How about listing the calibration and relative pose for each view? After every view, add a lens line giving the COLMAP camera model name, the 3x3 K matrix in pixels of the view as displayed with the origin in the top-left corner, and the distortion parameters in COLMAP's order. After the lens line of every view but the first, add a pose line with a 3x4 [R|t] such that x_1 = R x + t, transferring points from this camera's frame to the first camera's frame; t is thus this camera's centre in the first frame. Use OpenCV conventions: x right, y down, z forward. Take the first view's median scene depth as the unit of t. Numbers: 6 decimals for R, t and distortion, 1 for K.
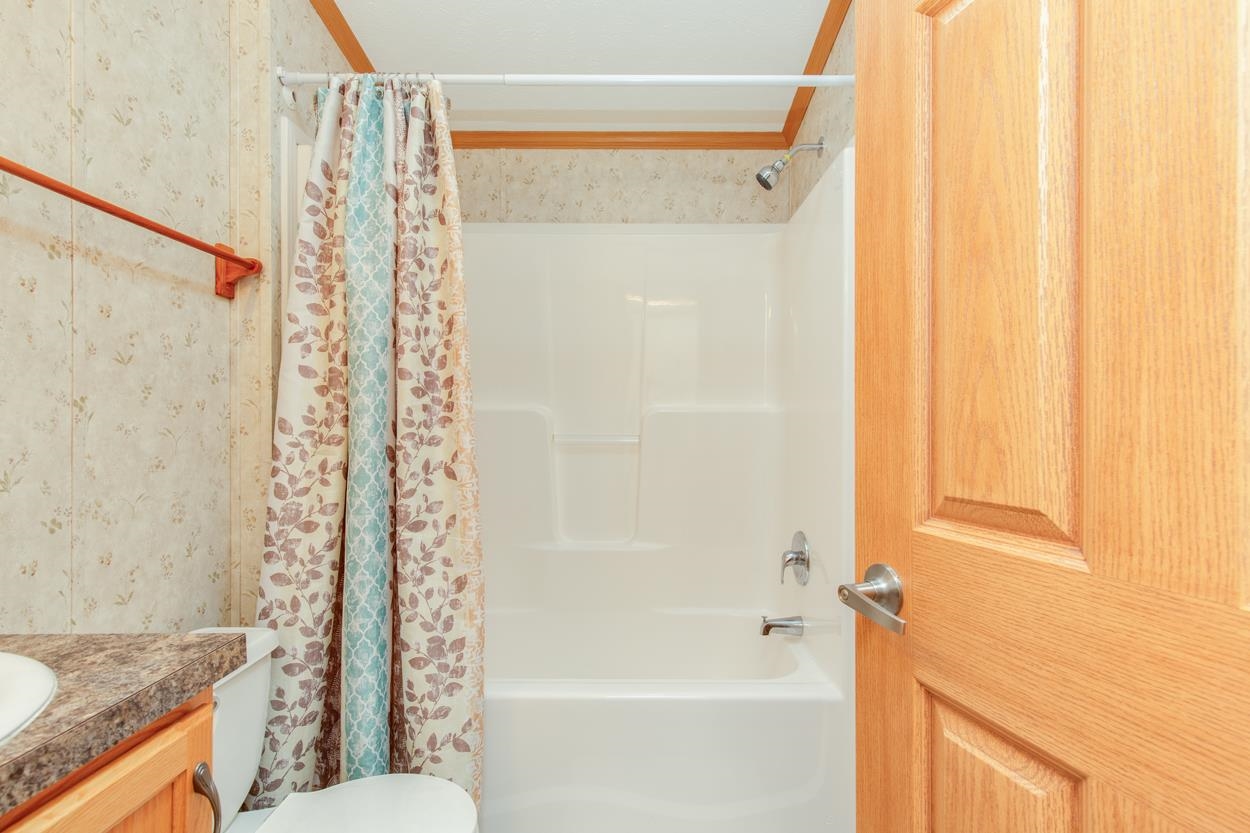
lens RADIAL K [[570.6, 0, 631.7], [0, 570.6, 425.0], [0, 0, 1]] dist [0.004633, -0.000455]
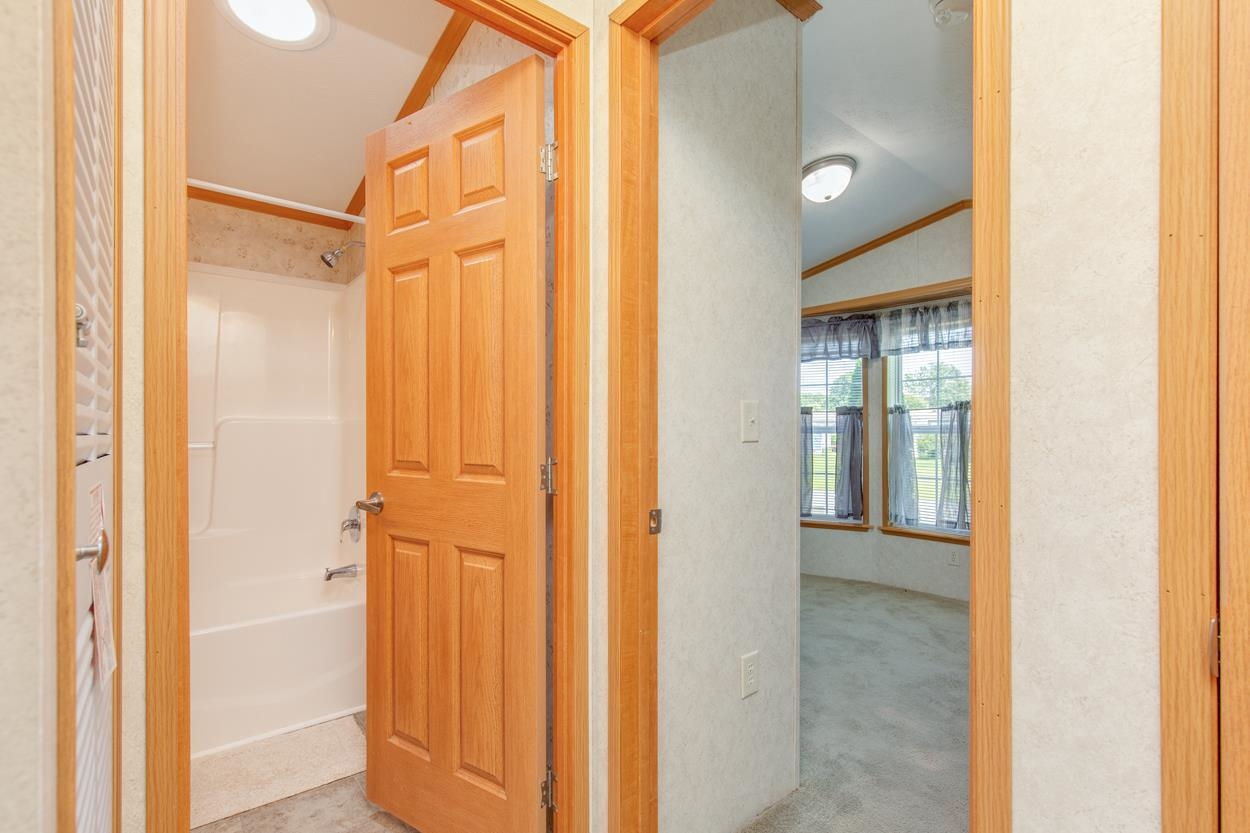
lens RADIAL K [[570.6, 0, 631.7], [0, 570.6, 425.0], [0, 0, 1]] dist [0.004633, -0.000455]
pose [[0.762295, 0.001720, 0.647227, -0.146856], [0.003957, 0.999965, -0.007318, -0.006538], [-0.647217, 0.008139, 0.762262, -0.763610]]
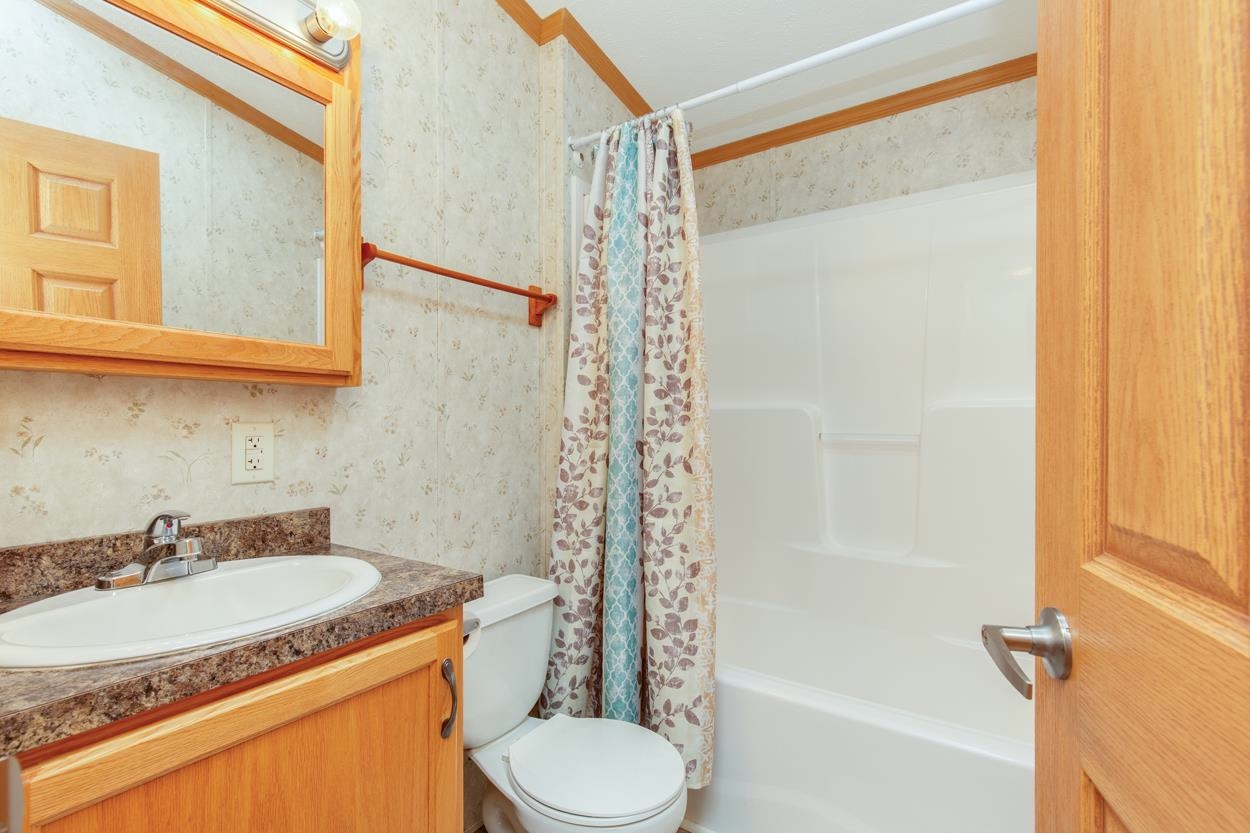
lens RADIAL K [[570.0, 0, 625.0], [0, 570.0, 427.1], [0, 0, 1]] dist [0.007051, -0.000604]
pose [[0.829520, 0.003836, -0.558464, 0.199188], [0.000390, 0.999972, 0.007448, -0.000609], [0.558477, -0.006396, 0.829495, 0.030113]]
